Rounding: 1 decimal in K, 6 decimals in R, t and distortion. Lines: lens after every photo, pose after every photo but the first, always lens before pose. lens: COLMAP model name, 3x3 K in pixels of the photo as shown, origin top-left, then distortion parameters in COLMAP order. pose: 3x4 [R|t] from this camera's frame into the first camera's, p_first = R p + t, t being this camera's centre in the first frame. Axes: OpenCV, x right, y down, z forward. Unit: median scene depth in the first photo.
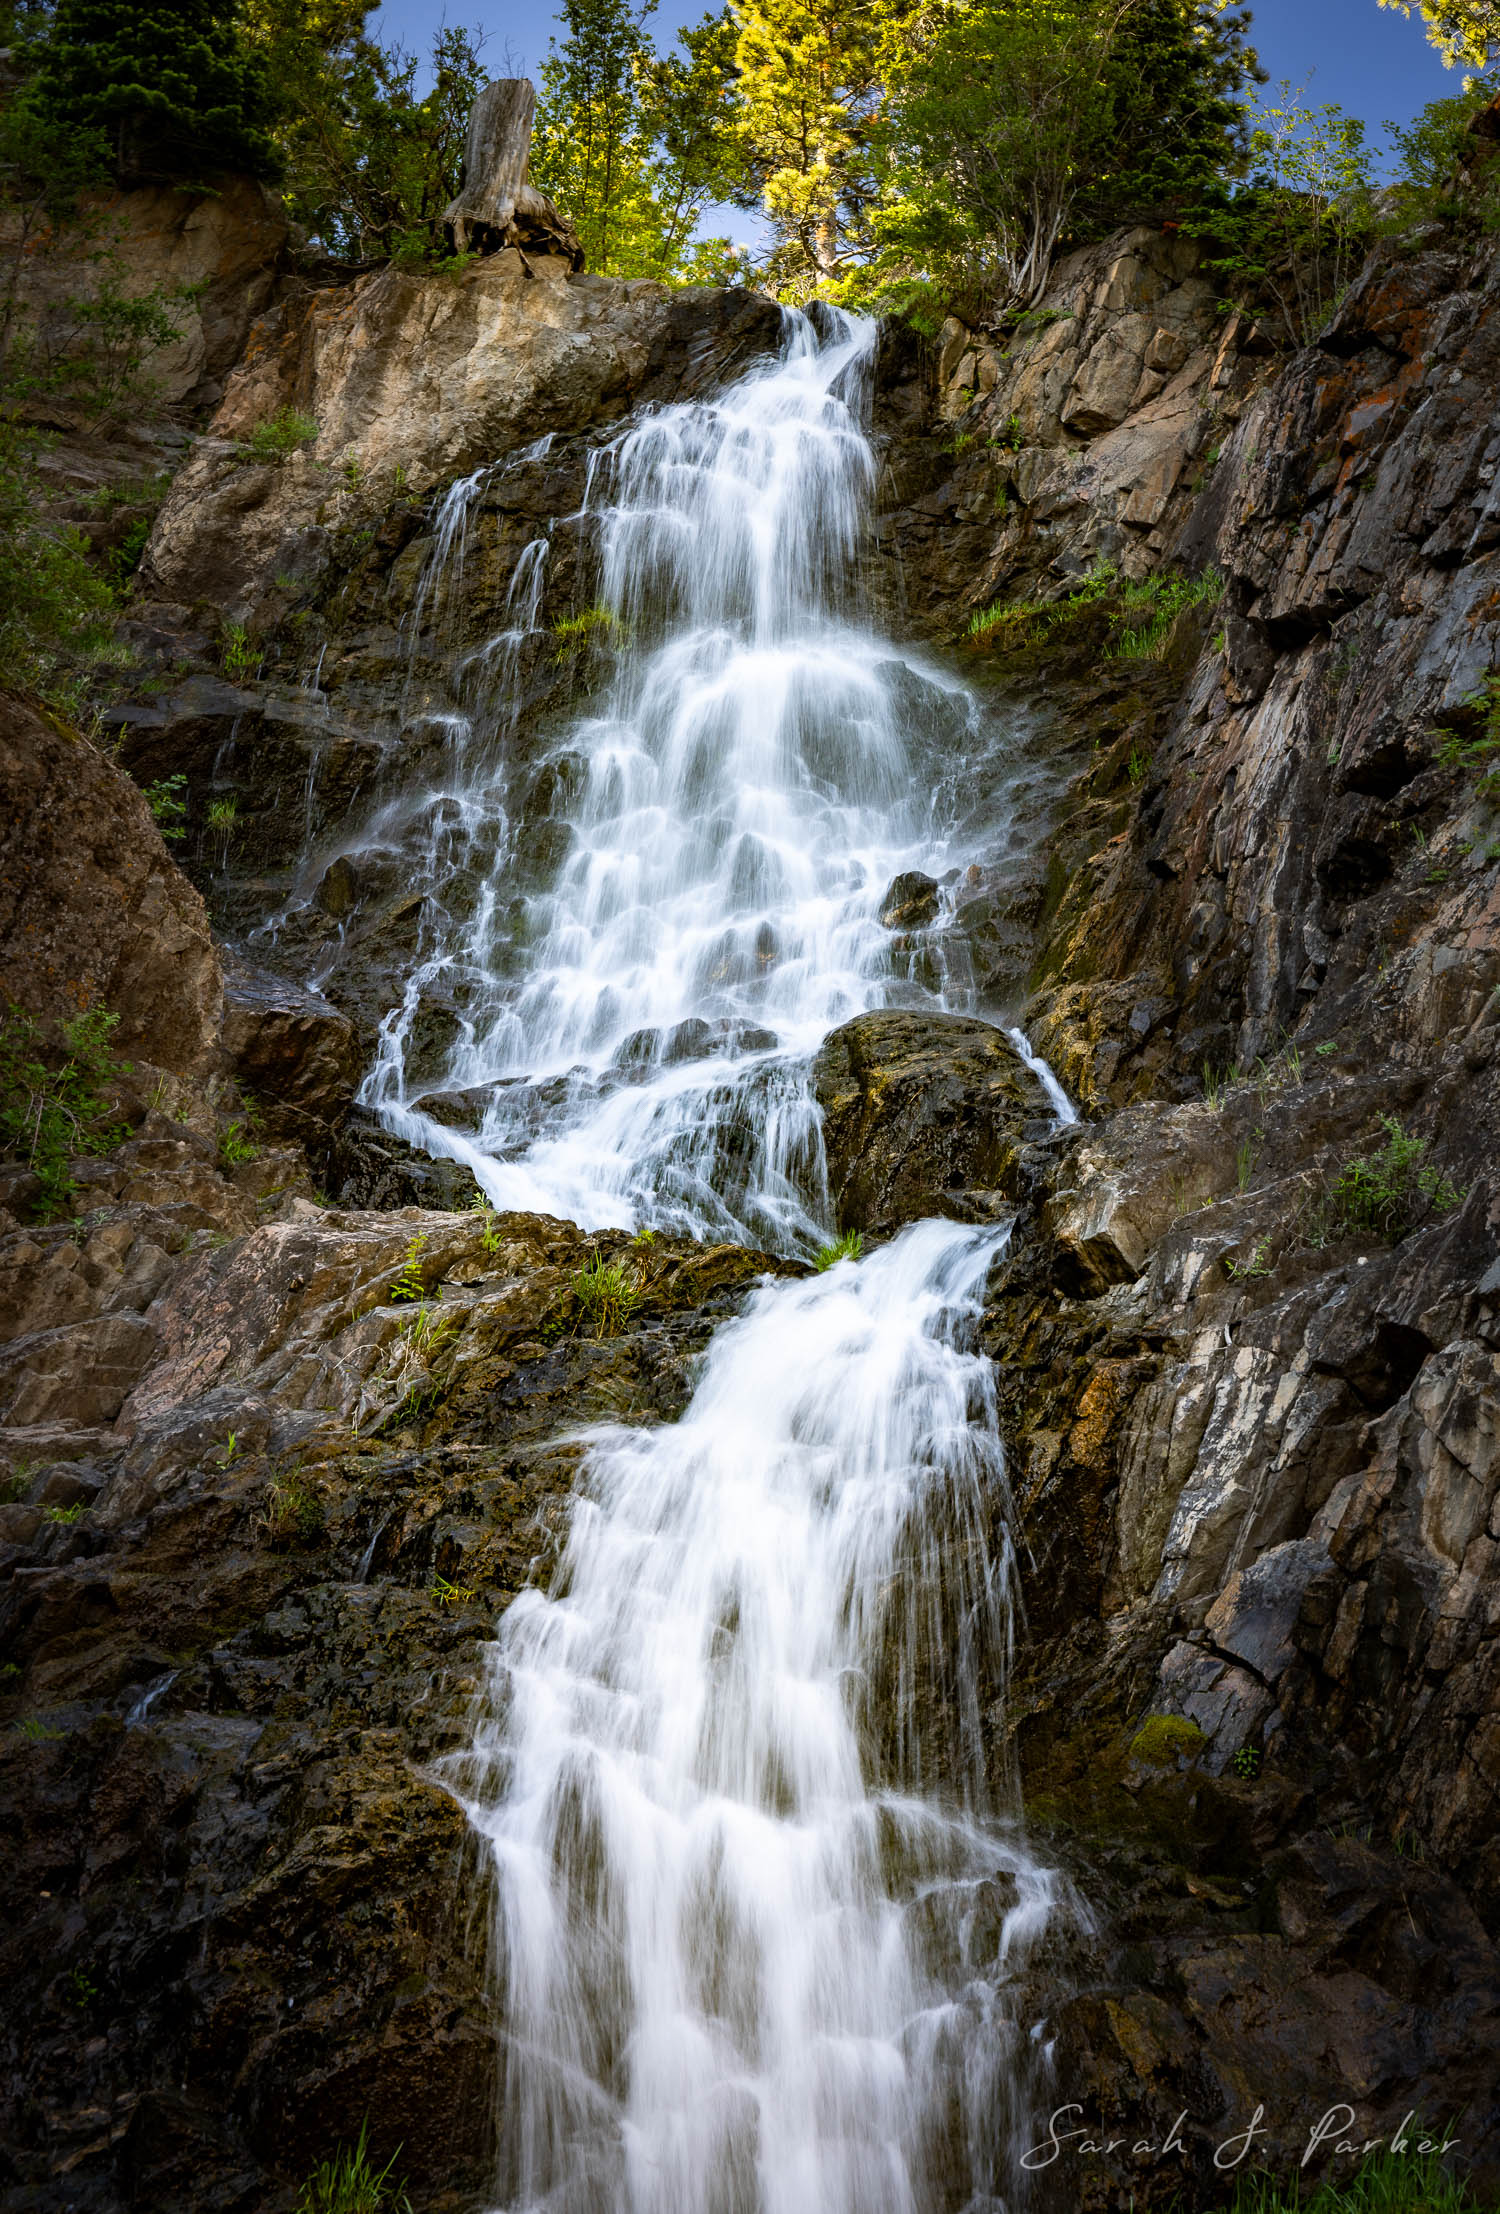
lens RADIAL K [[4619.2, 0, 709.2], [0, 4619.2, 1060.6], [0, 0, 1]] dist [0.016456, 0.000000]
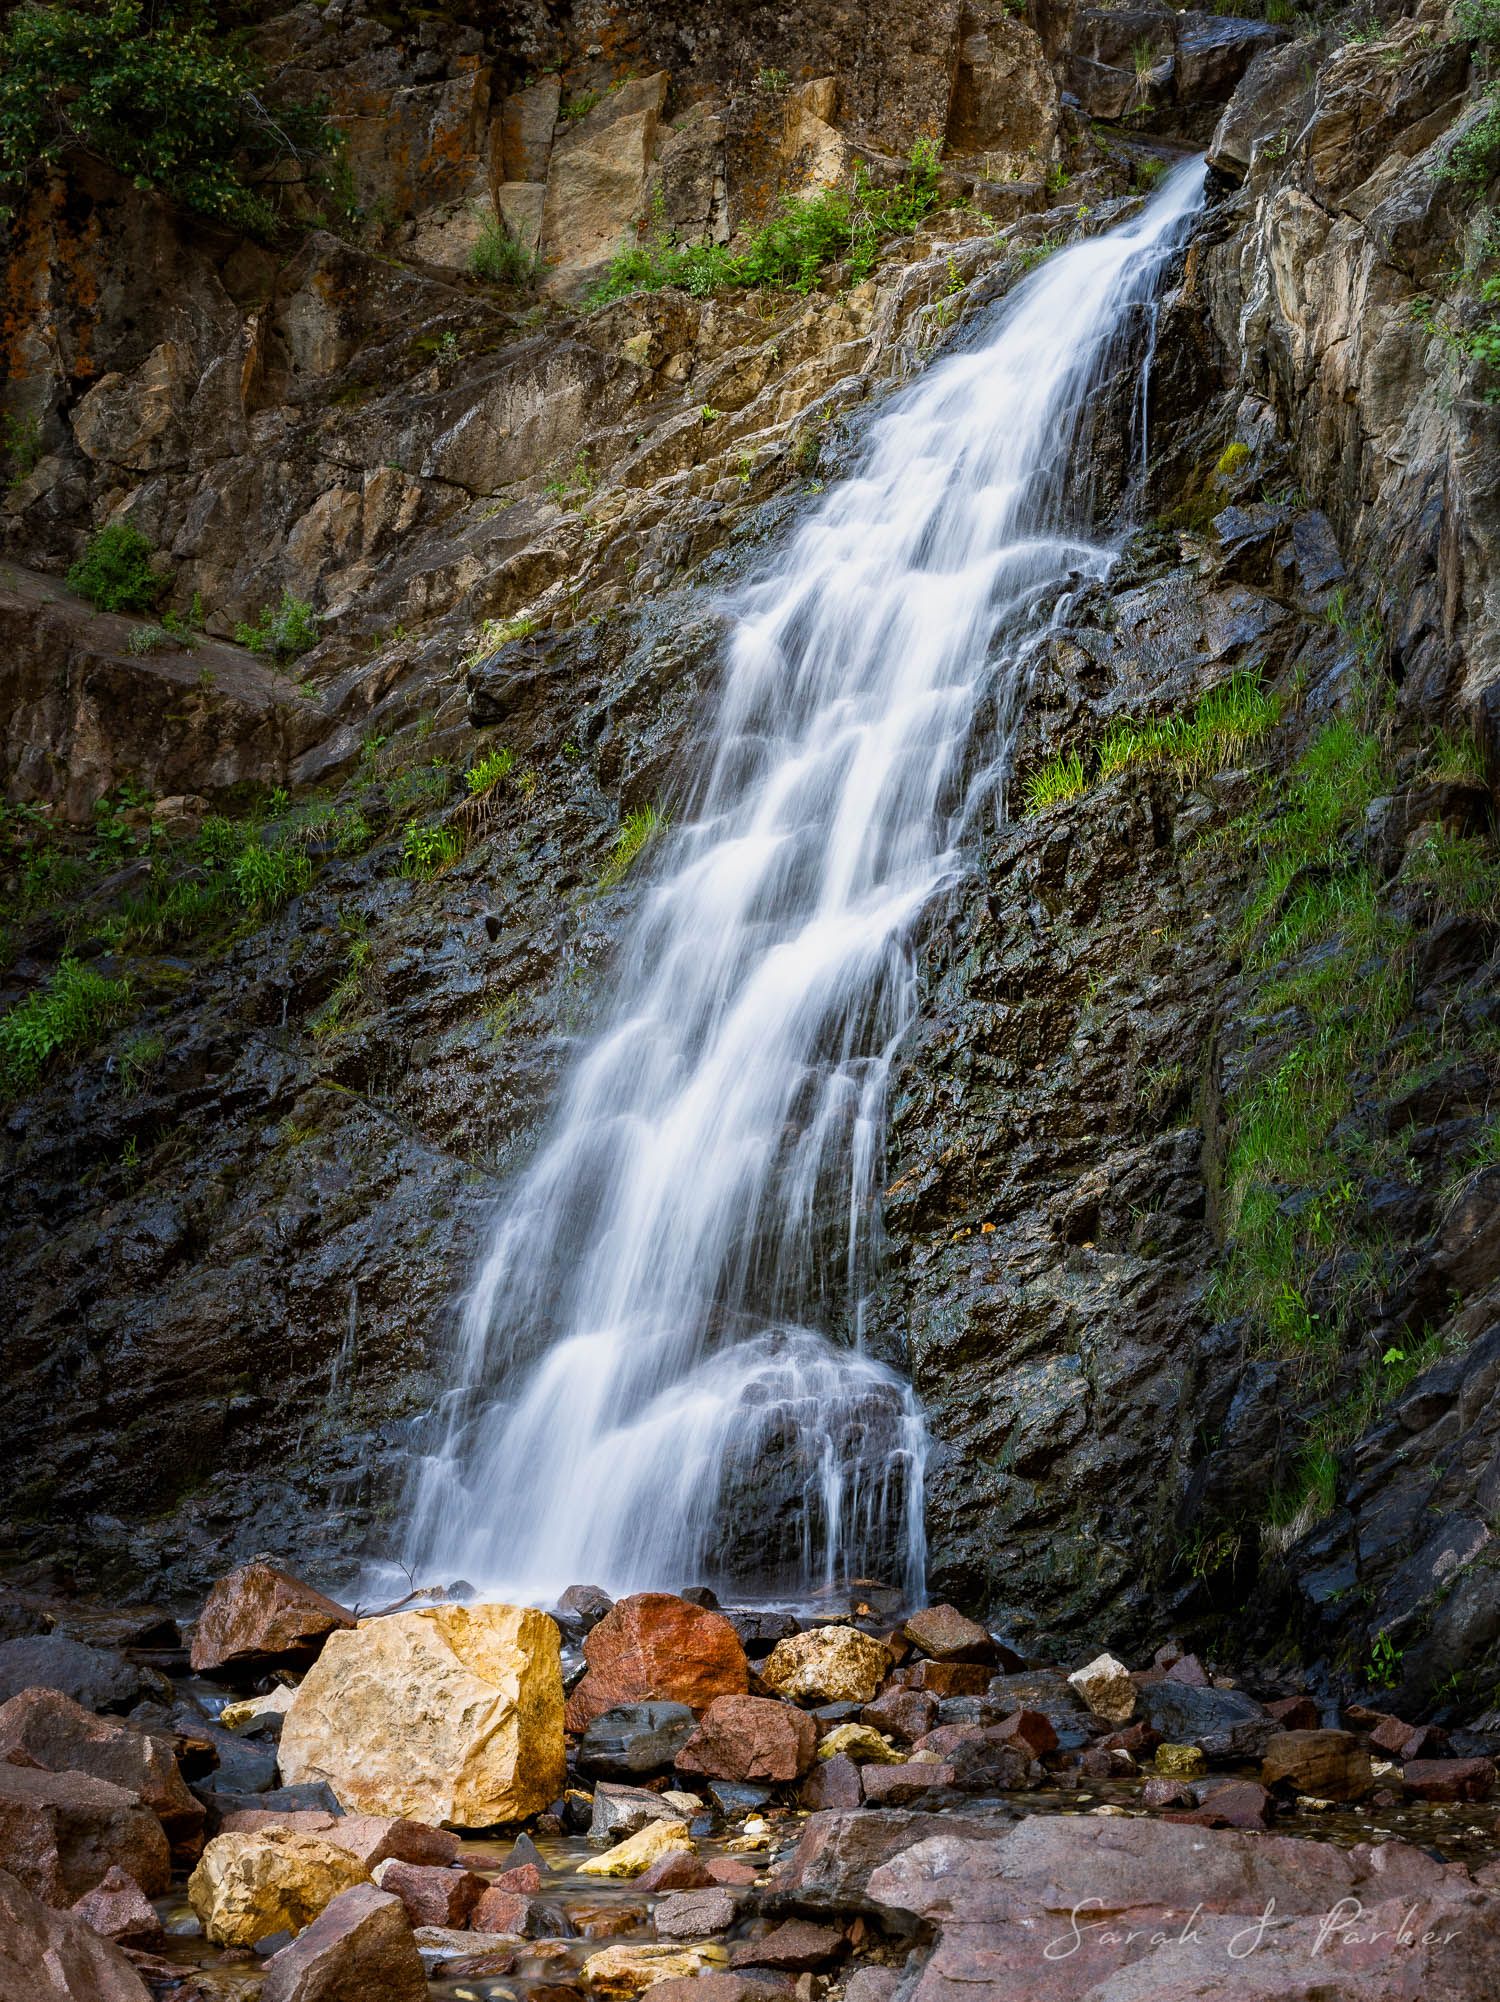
lens RADIAL K [[3022.6, 0, 806.9], [0, 3022.6, 977.1], [0, 0, 1]] dist [0.020207, 0.000000]
pose [[0.763010, -0.134194, -0.632304, 0.587268], [0.328312, 0.923094, 0.200271, 0.042572], [0.556801, -0.360402, 0.748387, 0.002953]]
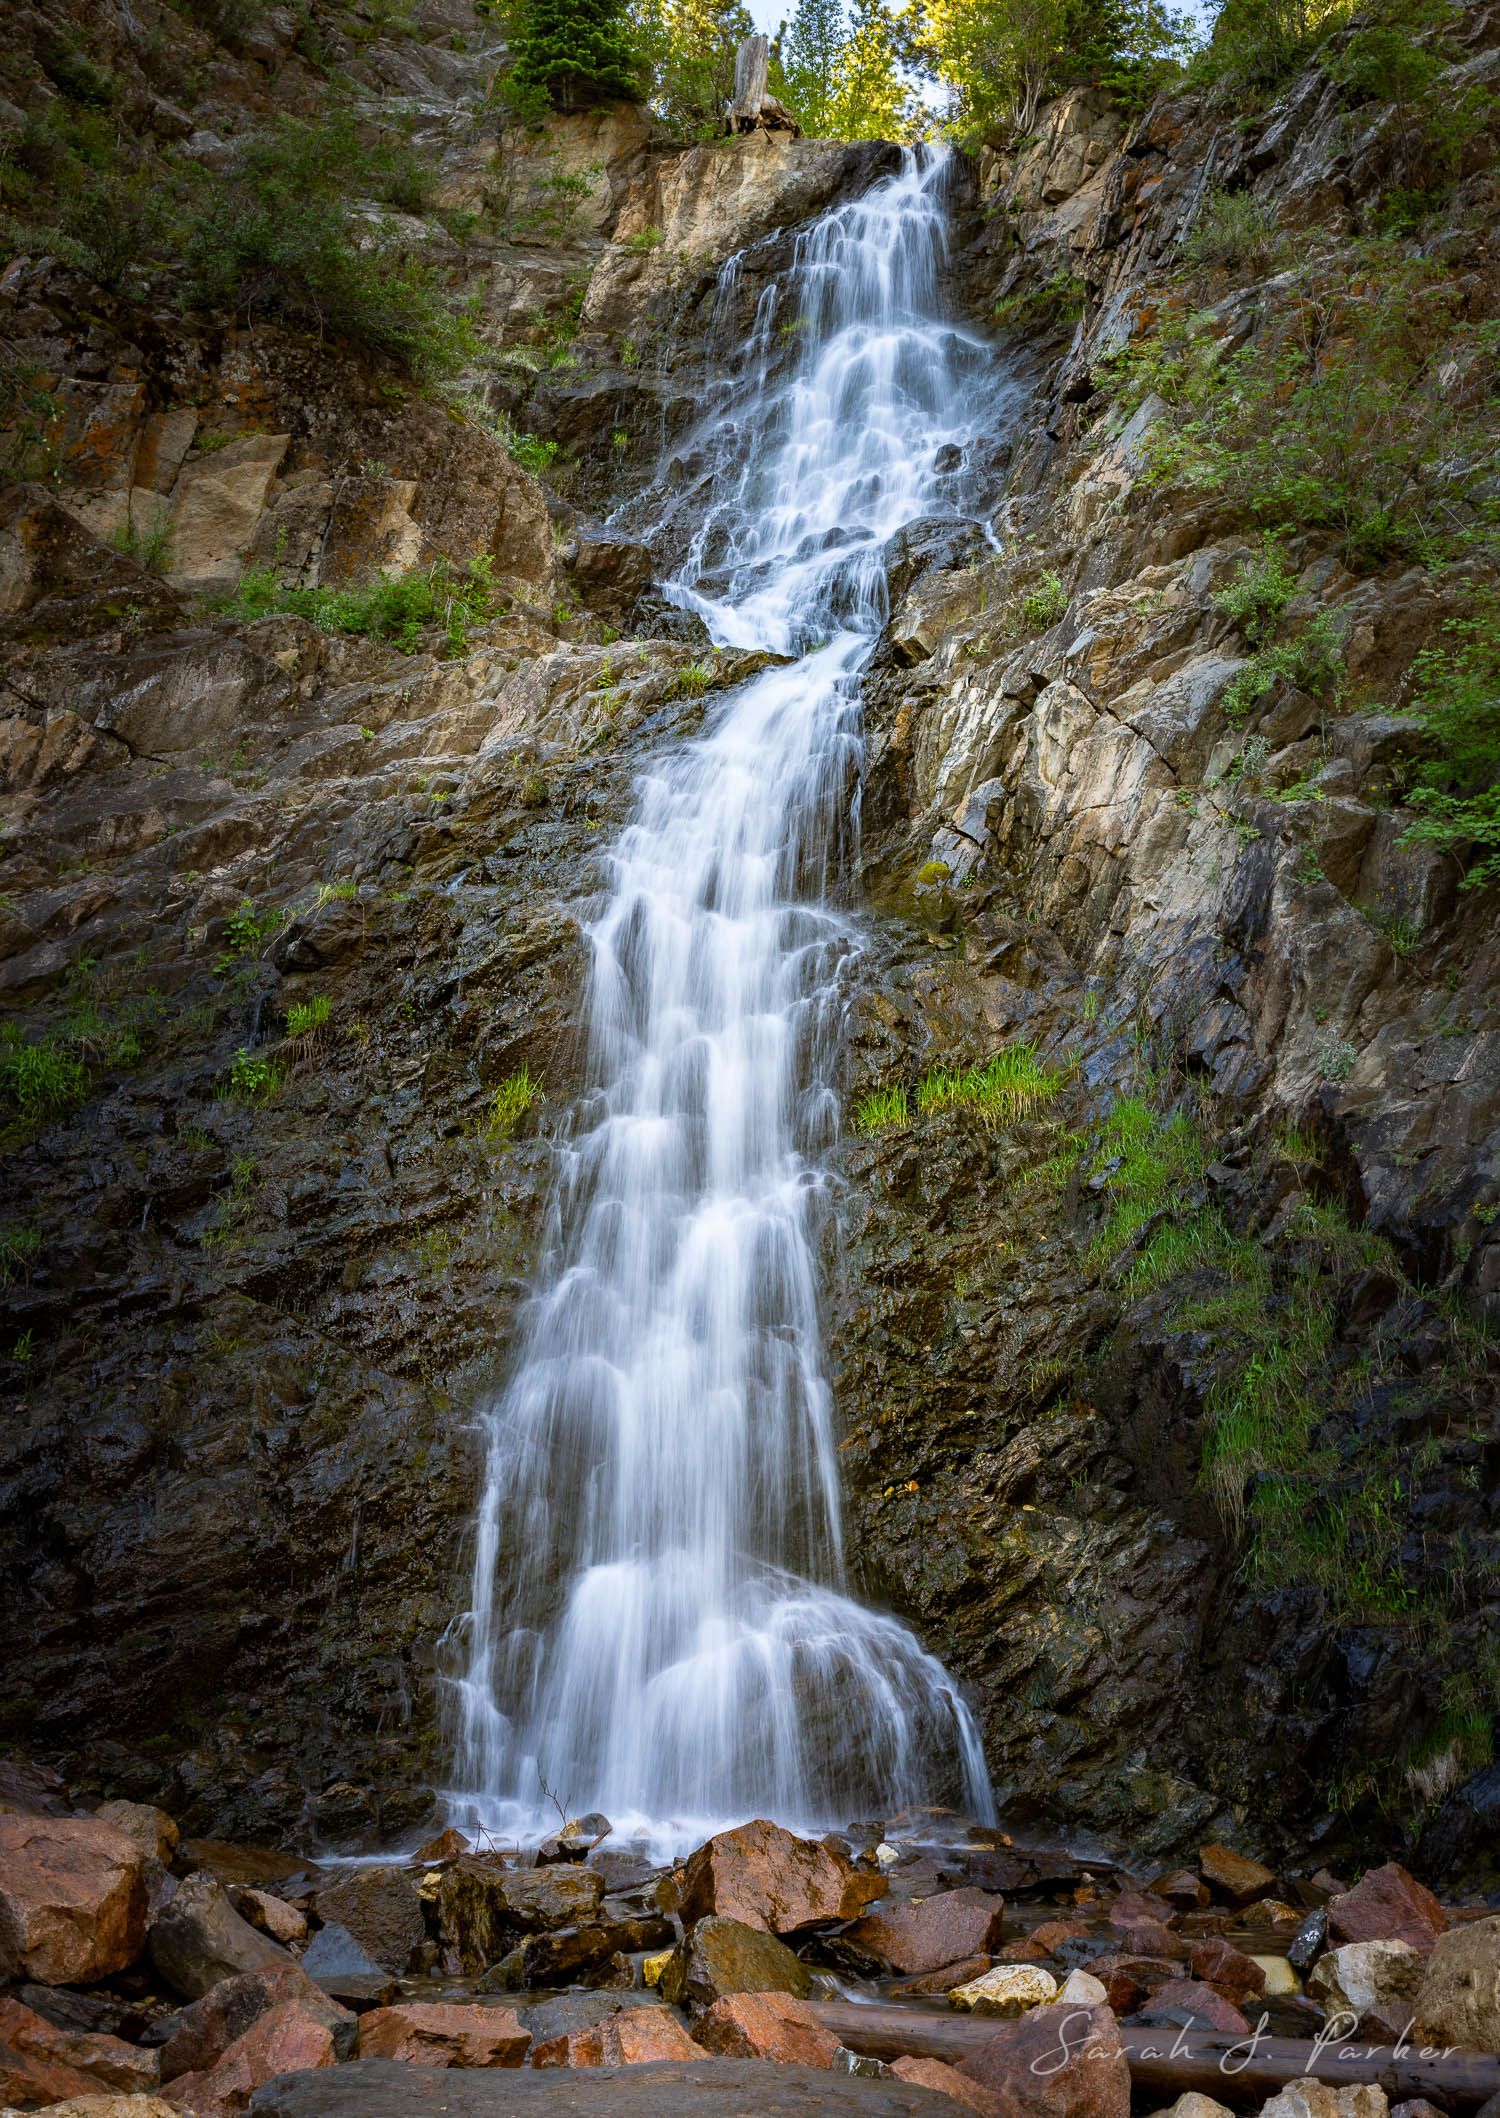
lens RADIAL K [[2209.2, 0, 761.5], [0, 2209.2, 1040.5], [0, 0, 1]] dist [0.037792, 0.000000]
pose [[0.991396, -0.041422, -0.124172, 0.128530], [0.068283, 0.972969, 0.220609, -0.010566], [0.111677, -0.227190, 0.967426, -0.032740]]
